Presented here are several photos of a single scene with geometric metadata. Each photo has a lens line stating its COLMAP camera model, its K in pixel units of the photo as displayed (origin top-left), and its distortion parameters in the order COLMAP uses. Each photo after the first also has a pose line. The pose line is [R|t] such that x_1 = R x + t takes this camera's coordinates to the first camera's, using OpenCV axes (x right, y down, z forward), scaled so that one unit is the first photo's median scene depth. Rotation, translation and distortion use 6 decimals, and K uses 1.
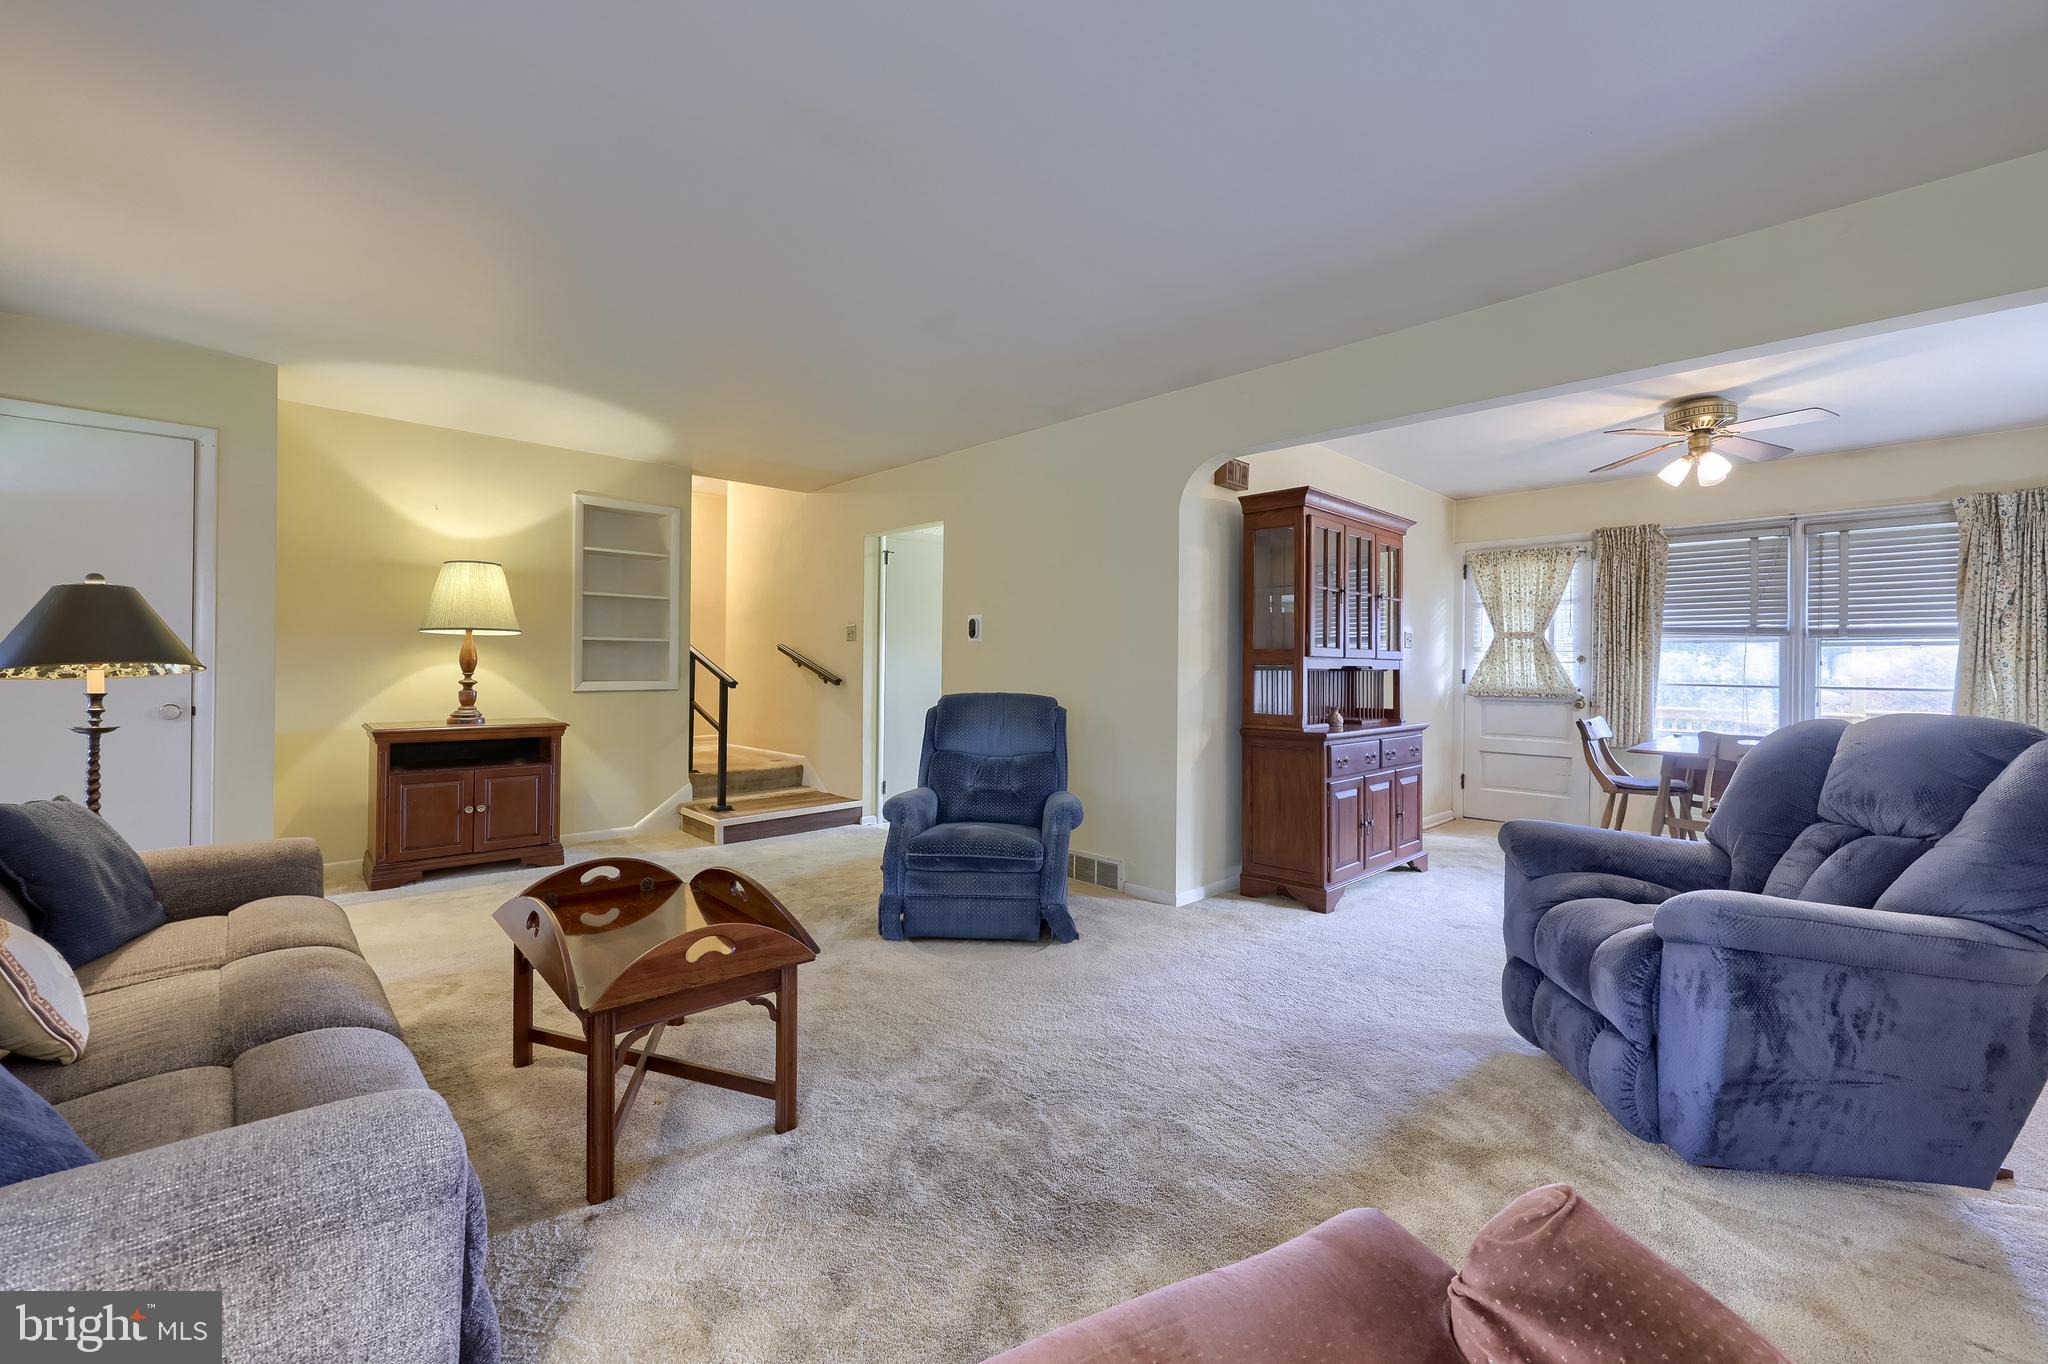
lens RADIAL K [[867.5, 0, 1006.7], [0, 867.5, 674.2], [0, 0, 1]] dist [0.001507, 0.000262]
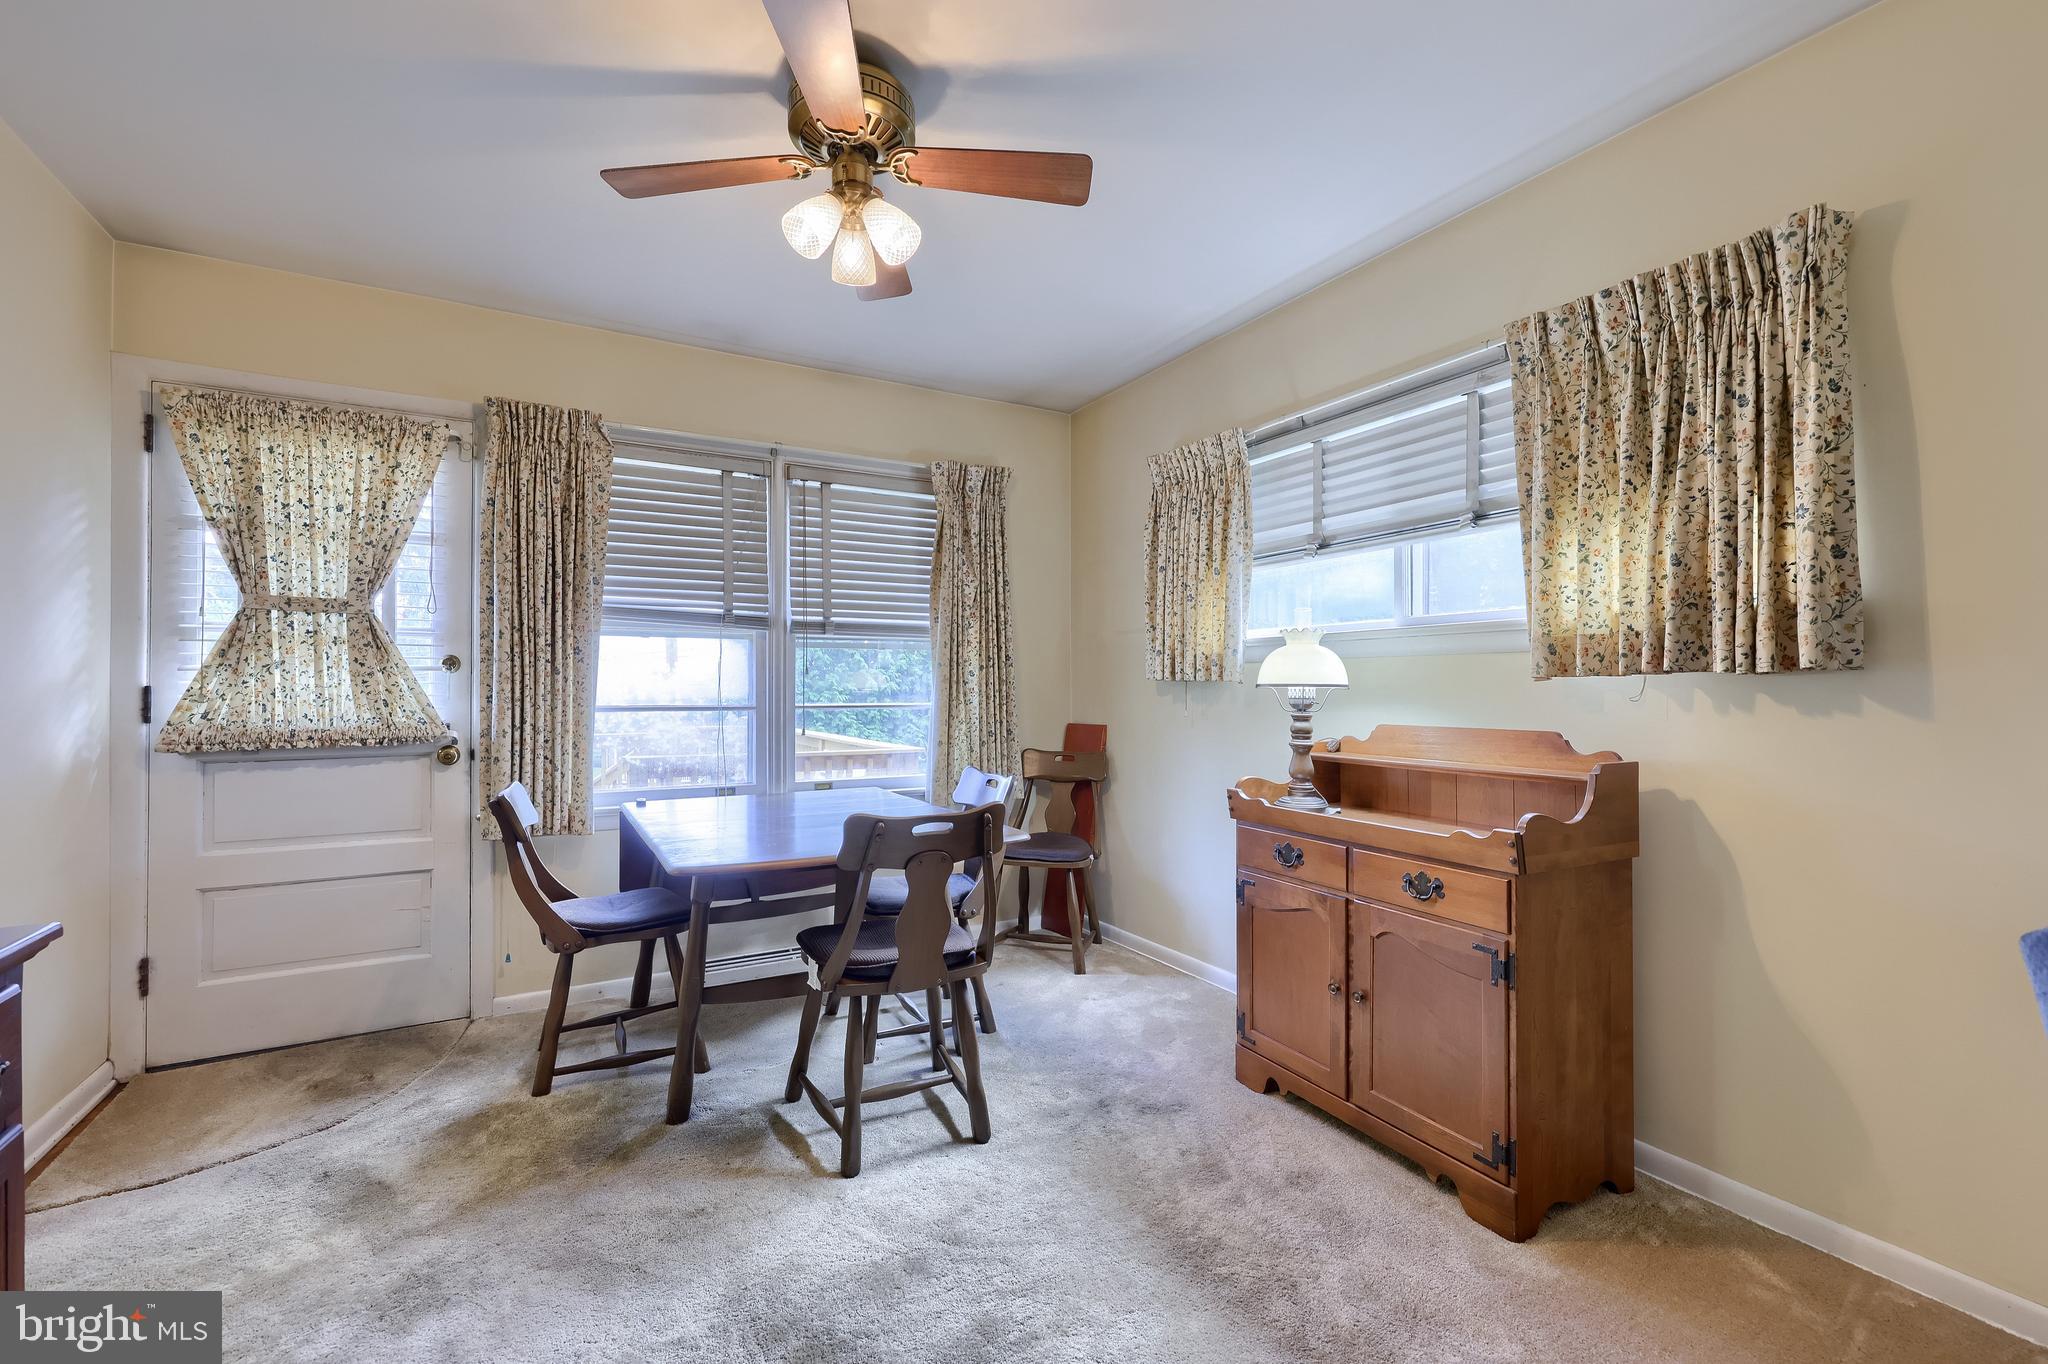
lens RADIAL K [[867.5, 0, 1006.7], [0, 867.5, 674.2], [0, 0, 1]] dist [0.001507, 0.000262]
pose [[0.255854, 0.005117, 0.966702, 0.274061], [0.014867, 0.999847, -0.009227, -0.001592], [-0.966601, 0.016733, 0.255739, 0.579481]]
